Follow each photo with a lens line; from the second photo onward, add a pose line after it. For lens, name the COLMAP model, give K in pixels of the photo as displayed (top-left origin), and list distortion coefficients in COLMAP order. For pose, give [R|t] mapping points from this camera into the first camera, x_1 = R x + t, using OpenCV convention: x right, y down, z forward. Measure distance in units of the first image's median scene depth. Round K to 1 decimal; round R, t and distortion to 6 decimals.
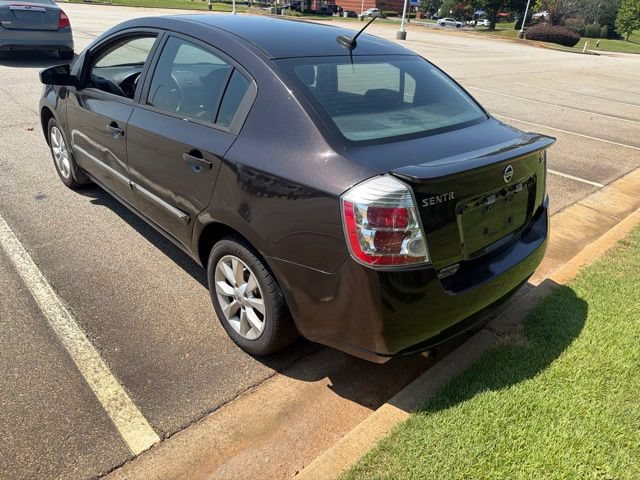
lens RADIAL K [[456.1, 0, 324.2], [0, 456.1, 238.9], [0, 0, 1]] dist [0.004192, -0.007747]
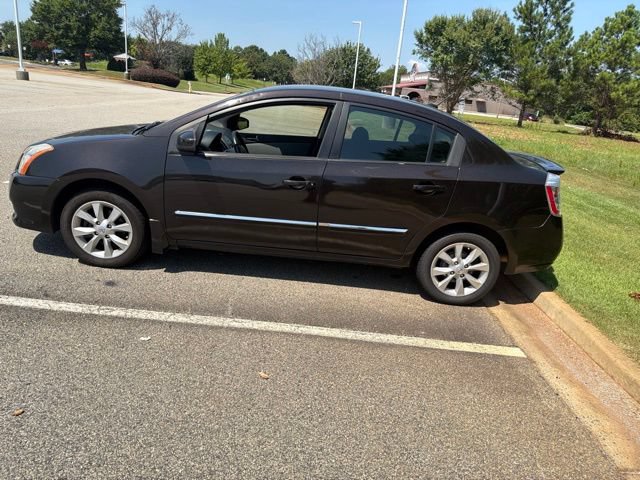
lens RADIAL K [[456.6, 0, 324.0], [0, 456.6, 232.9], [0, 0, 1]] dist [0.005252, -0.007910]
pose [[0.682871, -0.214537, 0.698327, -0.117225], [0.274061, 0.961324, 0.027339, -0.012214], [-0.677183, 0.172716, 0.715256, 0.013809]]
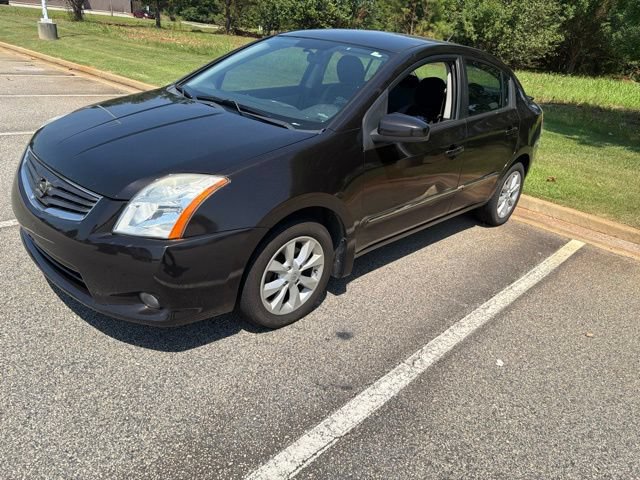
lens RADIAL K [[457.0, 0, 322.3], [0, 457.0, 240.2], [0, 0, 1]] dist [-0.003139, -0.002090]
pose [[-0.033622, -0.484415, 0.874192, -0.141645], [0.355142, 0.811811, 0.463506, -0.064562], [-0.934208, 0.326046, 0.144741, 0.113309]]
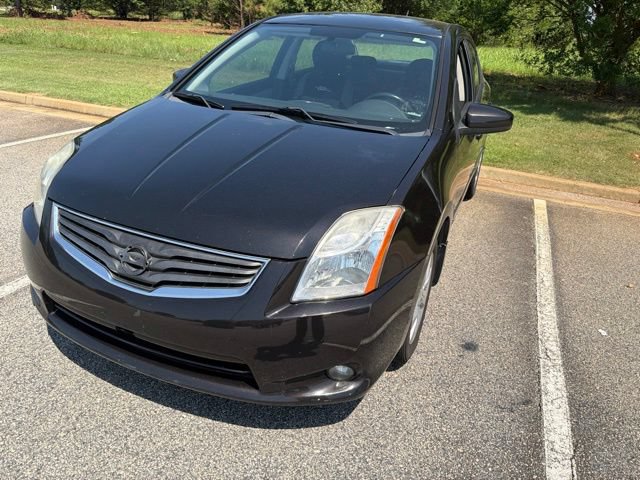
lens RADIAL K [[459.2, 0, 320.0], [0, 459.2, 240.0], [0, 0, 1]] dist [-0.000759, -0.006939]
pose [[-0.393107, -0.481256, 0.783492, -0.120945], [0.327845, 0.722729, 0.608425, -0.079764], [-0.859060, 0.496040, -0.126333, 0.149487]]
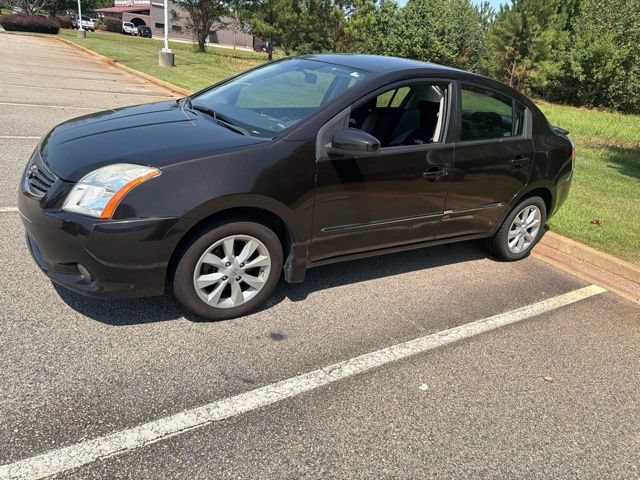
lens RADIAL K [[456.1, 0, 324.2], [0, 456.1, 238.9], [0, 0, 1]] dist [0.004192, -0.007747]
pose [[0.187441, -0.414052, 0.890745, -0.144243], [0.341056, 0.877836, 0.336282, -0.052475], [-0.921166, 0.240761, 0.305757, 0.089138]]
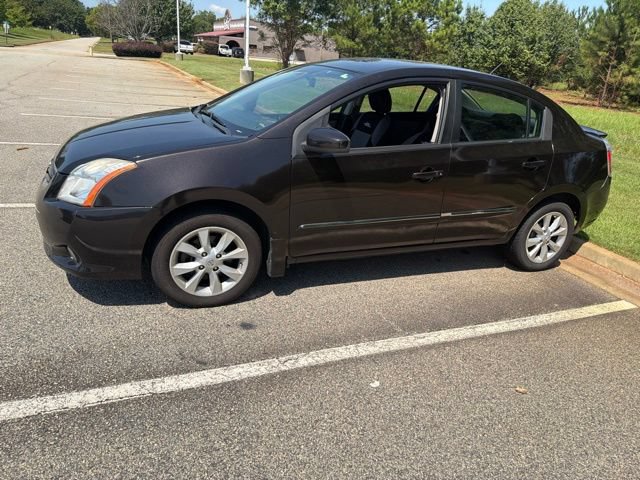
lens RADIAL K [[456.1, 0, 324.2], [0, 456.1, 238.9], [0, 0, 1]] dist [0.004192, -0.007747]
pose [[0.356474, -0.378834, 0.854056, -0.141510], [0.362450, 0.898593, 0.247306, -0.042645], [-0.861137, 0.221394, 0.457633, 0.070803]]
